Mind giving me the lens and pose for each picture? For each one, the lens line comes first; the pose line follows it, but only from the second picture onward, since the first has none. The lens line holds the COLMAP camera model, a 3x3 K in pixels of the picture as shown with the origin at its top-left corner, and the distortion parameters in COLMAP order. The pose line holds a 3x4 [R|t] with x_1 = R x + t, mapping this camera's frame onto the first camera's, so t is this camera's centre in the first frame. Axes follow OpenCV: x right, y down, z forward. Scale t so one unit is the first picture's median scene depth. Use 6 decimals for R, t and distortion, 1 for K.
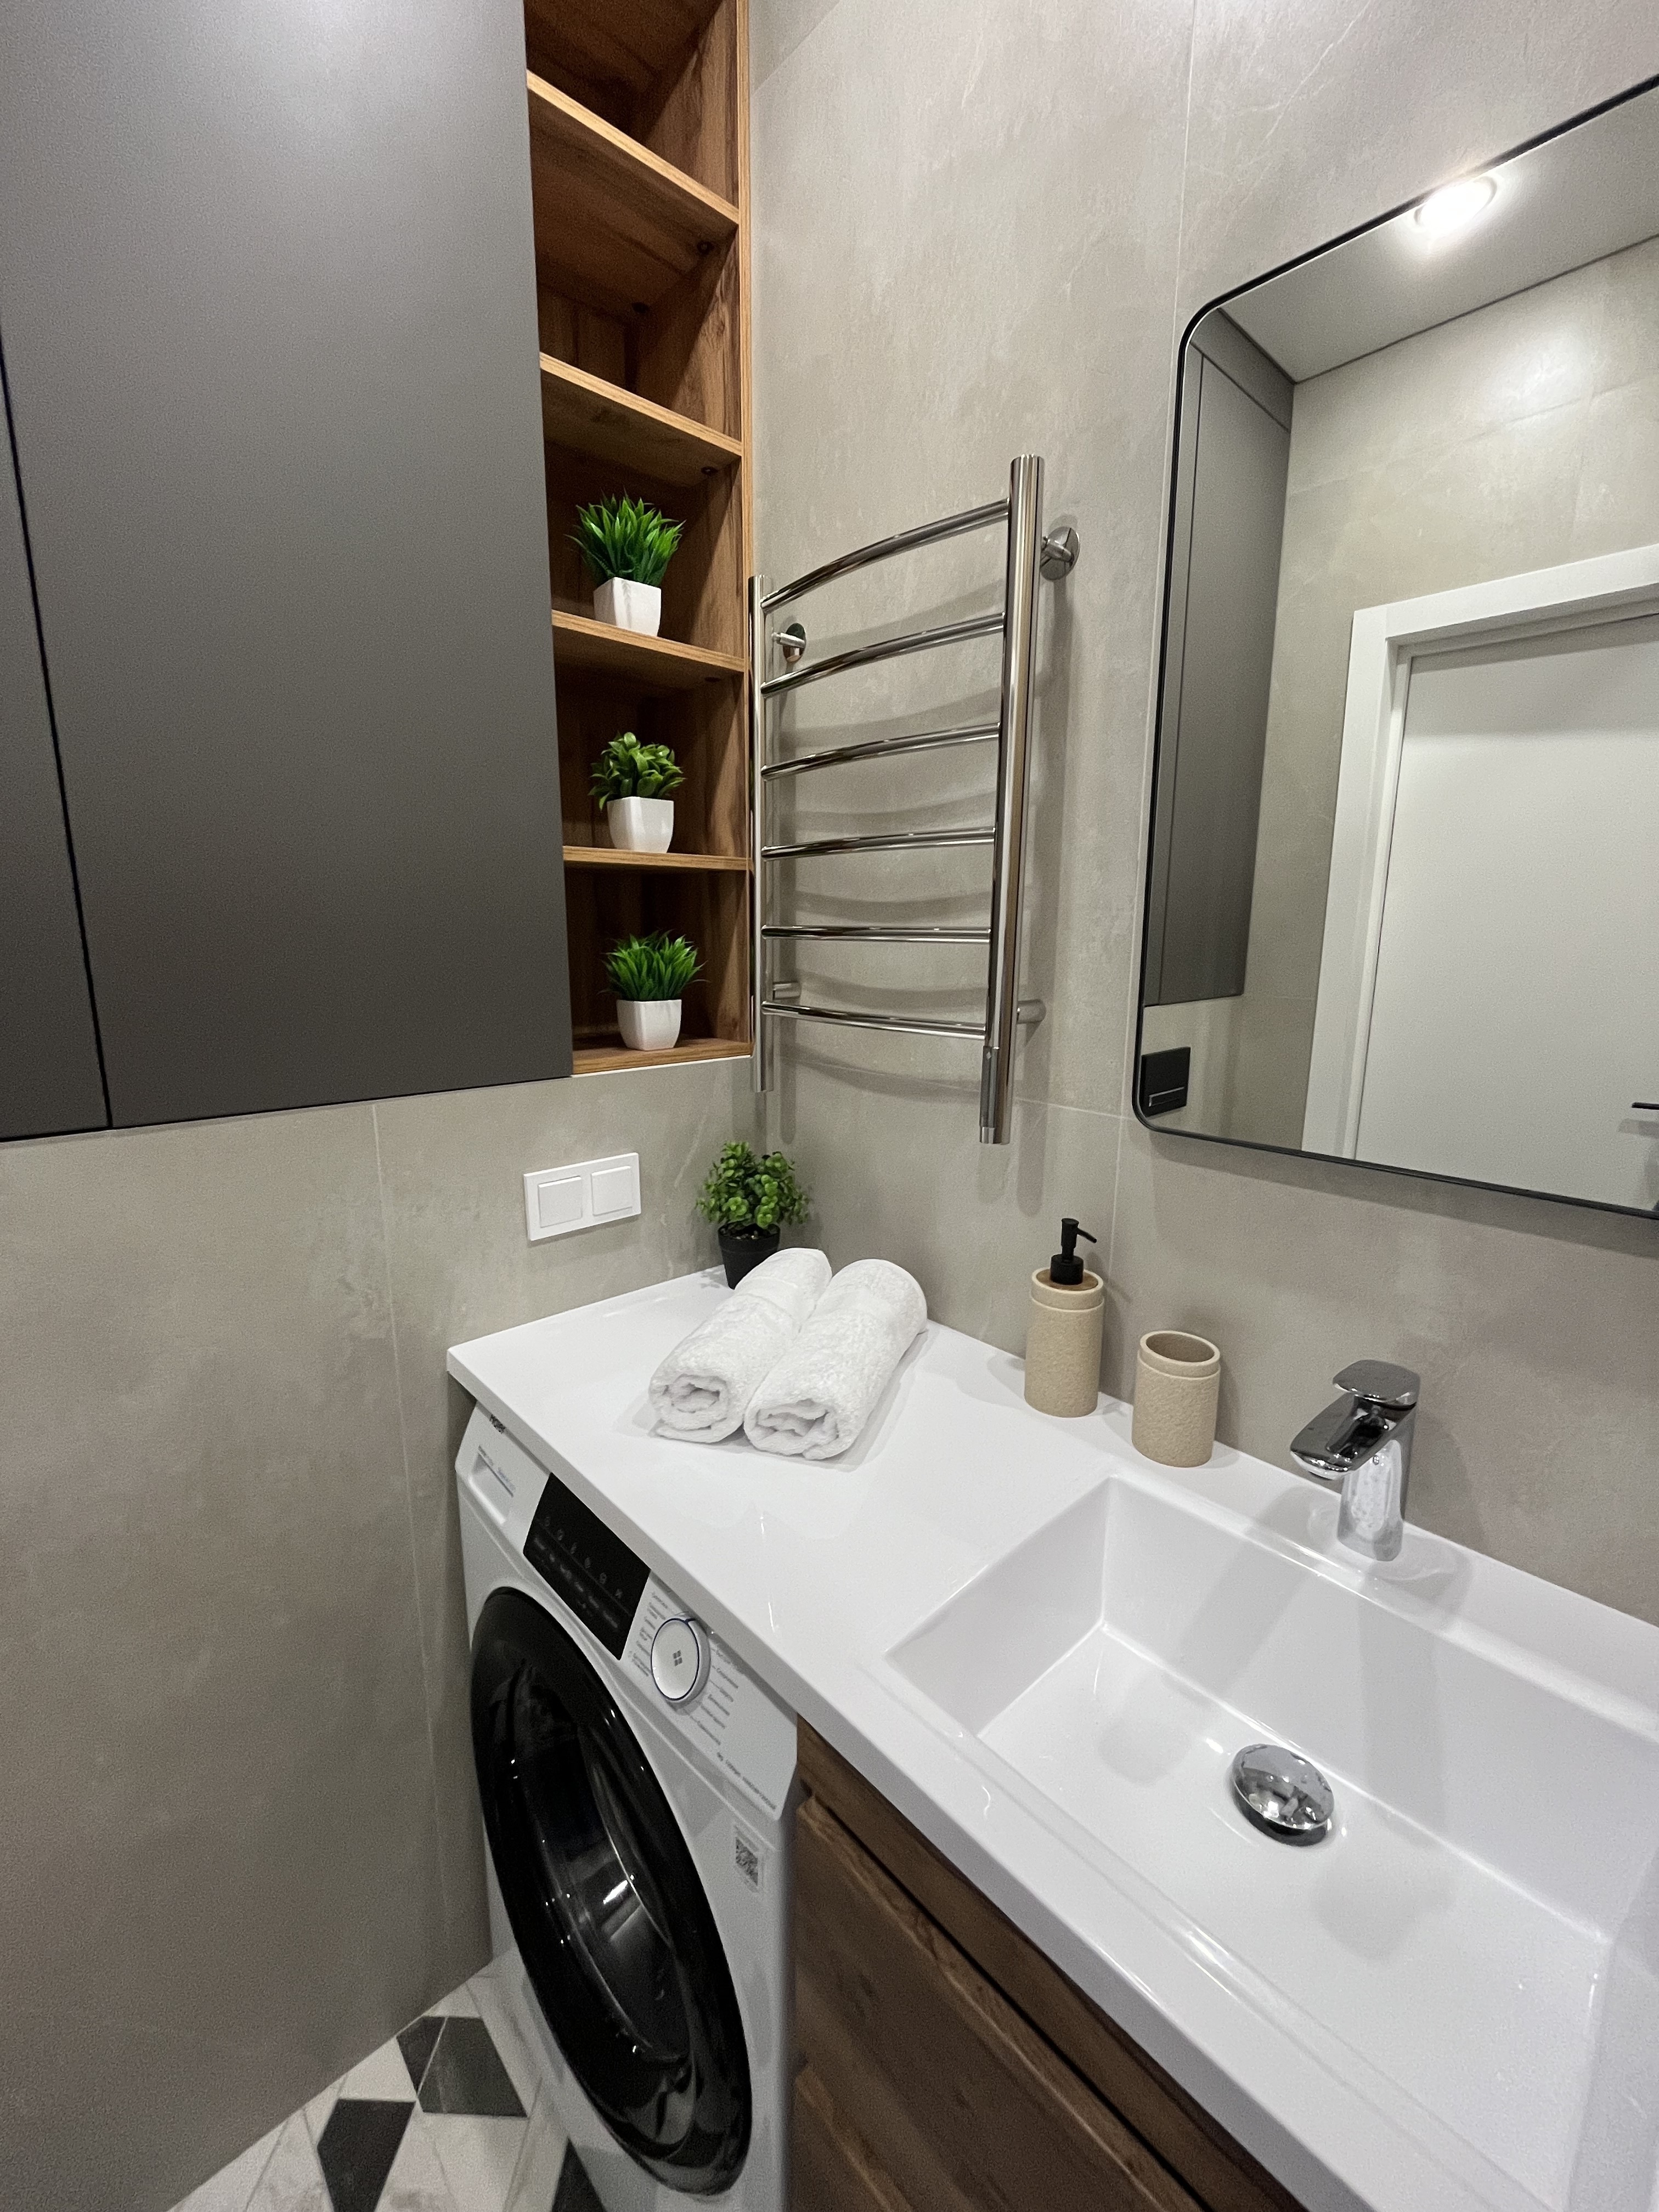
lens RADIAL K [[896.2, 0, 829.7], [0, 896.2, 1102.7], [0, 0, 1]] dist [-0.004329, -0.000448]
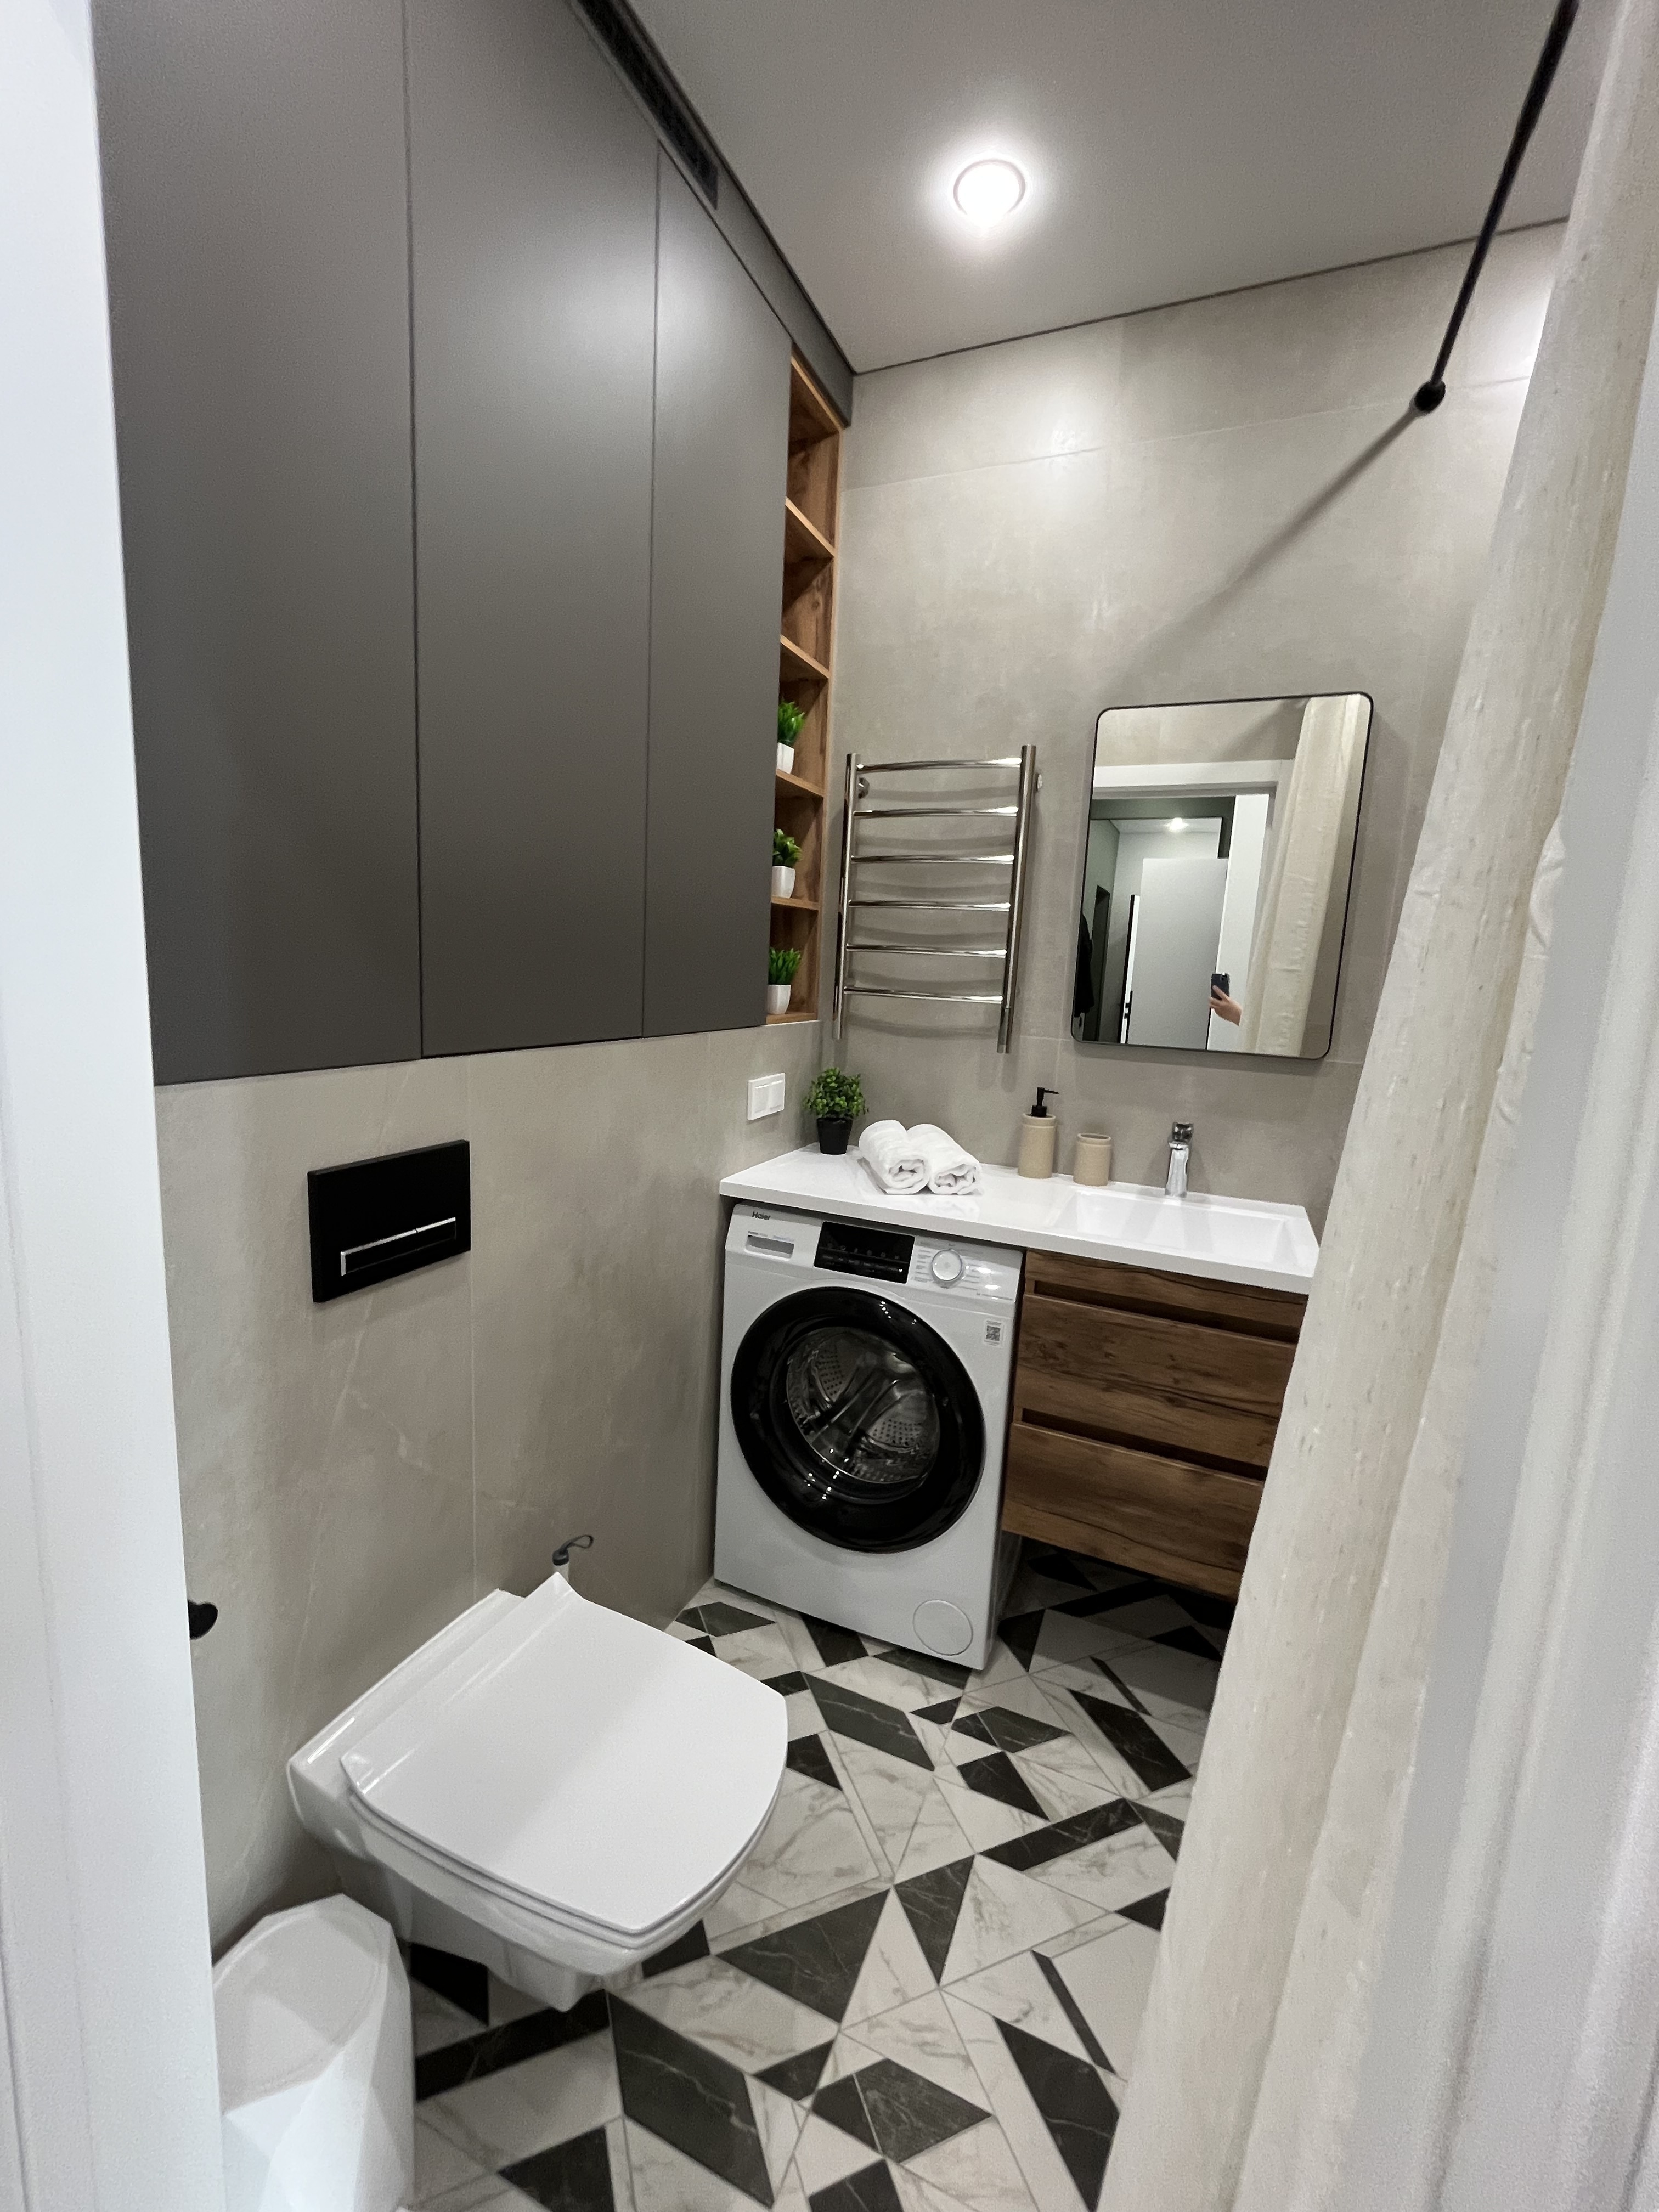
lens RADIAL K [[896.2, 0, 831.5], [0, 896.2, 1099.6], [0, 0, 1]] dist [-0.004329, -0.000448]
pose [[0.918633, -0.026767, 0.394205, -0.856931], [0.035237, 0.999277, -0.014262, 0.142321], [-0.393538, 0.026992, 0.918912, -0.639952]]
